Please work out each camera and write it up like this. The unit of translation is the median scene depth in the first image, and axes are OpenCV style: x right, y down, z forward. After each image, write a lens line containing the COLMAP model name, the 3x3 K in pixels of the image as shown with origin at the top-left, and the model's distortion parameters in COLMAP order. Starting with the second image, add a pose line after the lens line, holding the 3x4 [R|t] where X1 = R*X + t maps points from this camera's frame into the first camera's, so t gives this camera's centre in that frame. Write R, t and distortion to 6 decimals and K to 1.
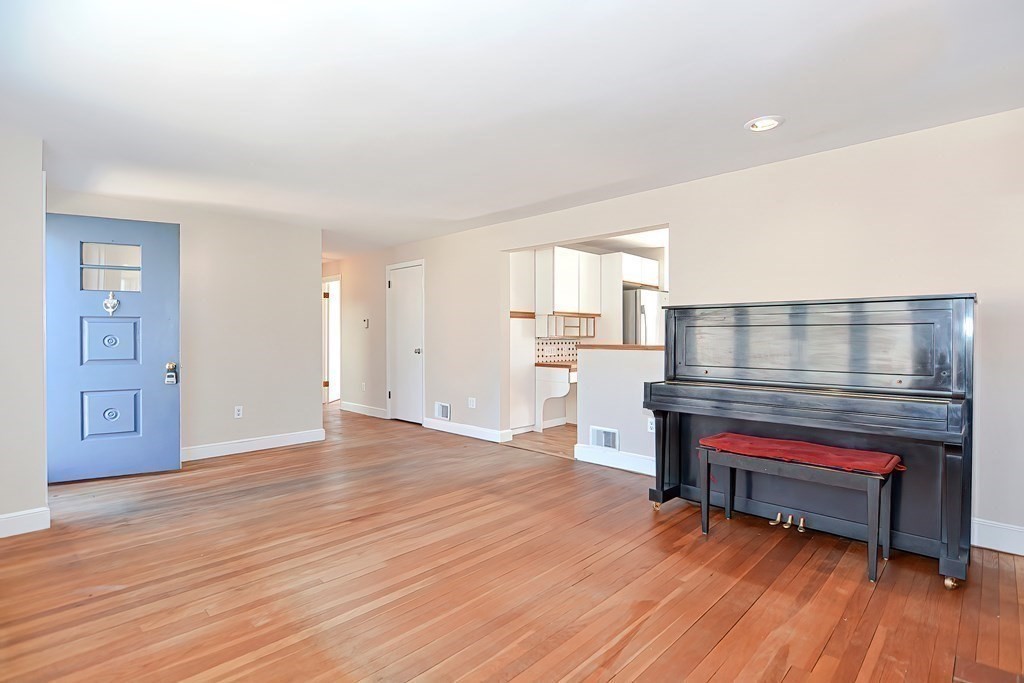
lens RADIAL K [[493.2, 0, 509.6], [0, 493.2, 339.5], [0, 0, 1]] dist [0.000088, -0.007985]
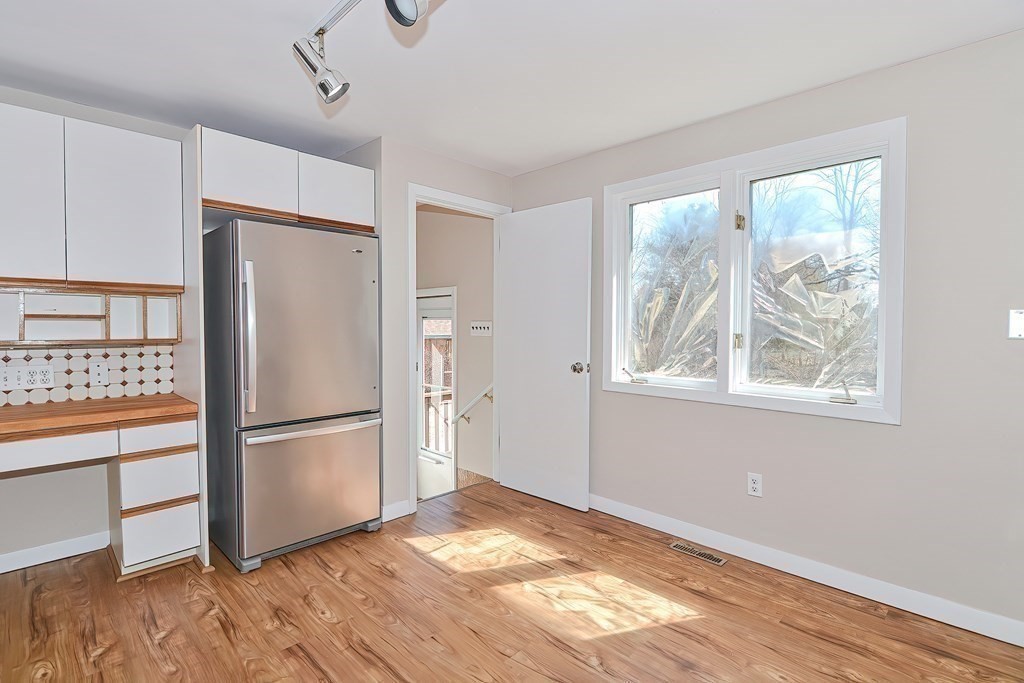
lens RADIAL K [[493.2, 0, 509.6], [0, 493.2, 339.5], [0, 0, 1]] dist [0.000088, -0.007985]
pose [[0.999993, 0.001546, -0.003463, 0.781406], [-0.001465, 0.999733, 0.023051, -0.028400], [0.003497, -0.023046, 0.999728, 0.997088]]
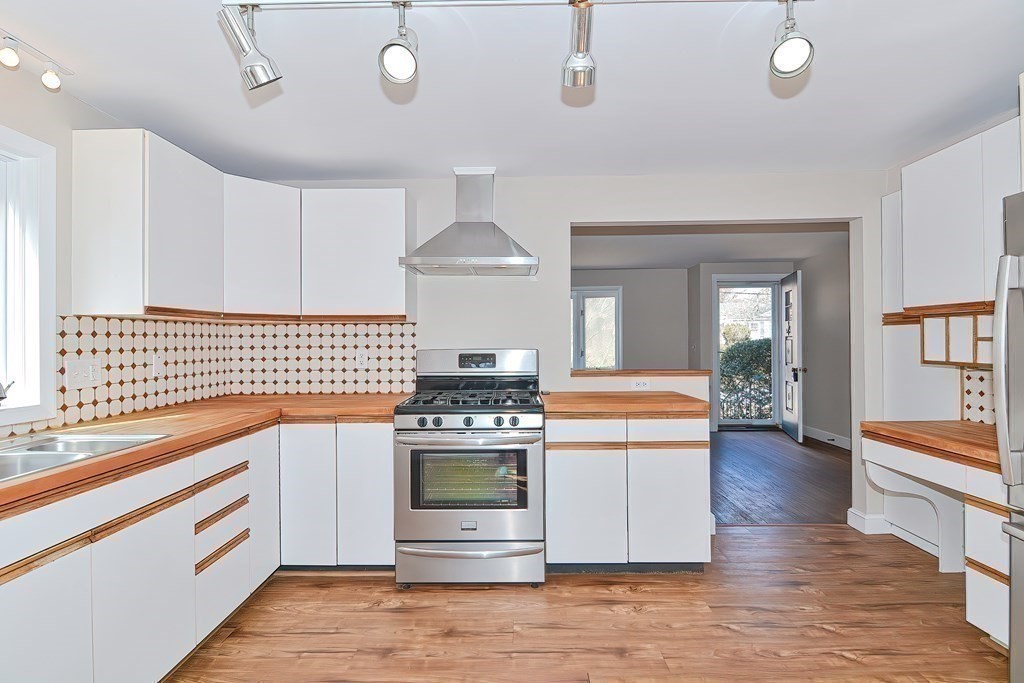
lens RADIAL K [[493.2, 0, 509.6], [0, 493.2, 339.5], [0, 0, 1]] dist [0.000088, -0.007985]
pose [[-0.725234, 0.004780, -0.688486, 1.039075], [0.002723, 0.999988, 0.004074, -0.046084], [0.688498, 0.001079, -0.725238, 1.644443]]
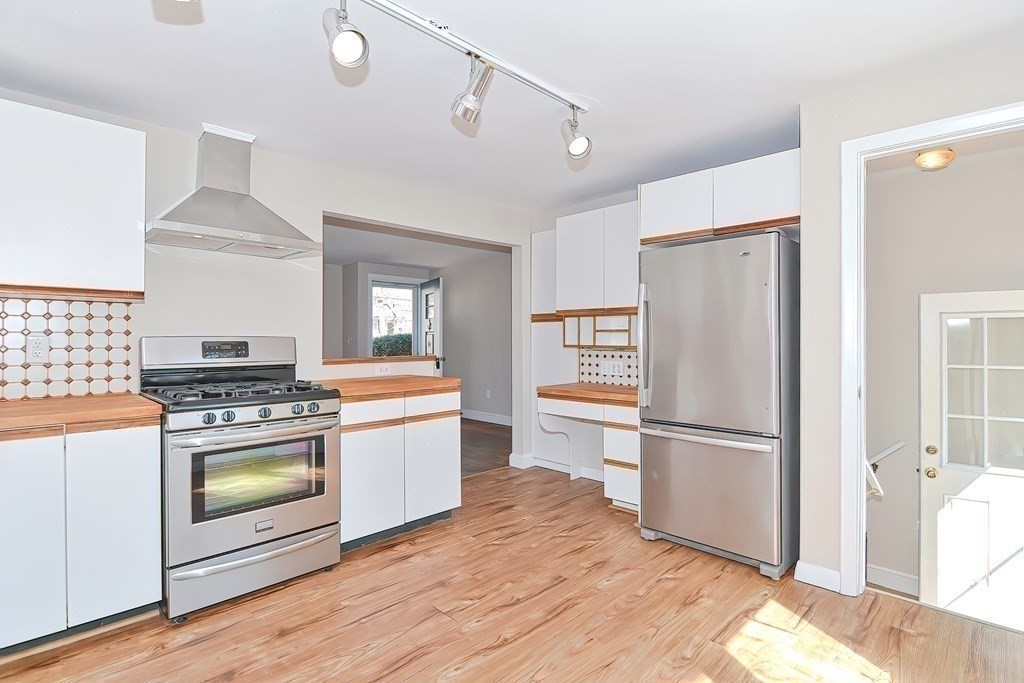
lens RADIAL K [[508.4, 0, 506.8], [0, 508.4, 339.6], [0, 0, 1]] dist [0.001039, -0.009489]
pose [[-0.010774, 0.004997, -0.999929, 1.253447], [-0.006301, 0.999967, 0.005065, -0.028374], [0.999922, 0.006355, -0.010742, 1.426102]]
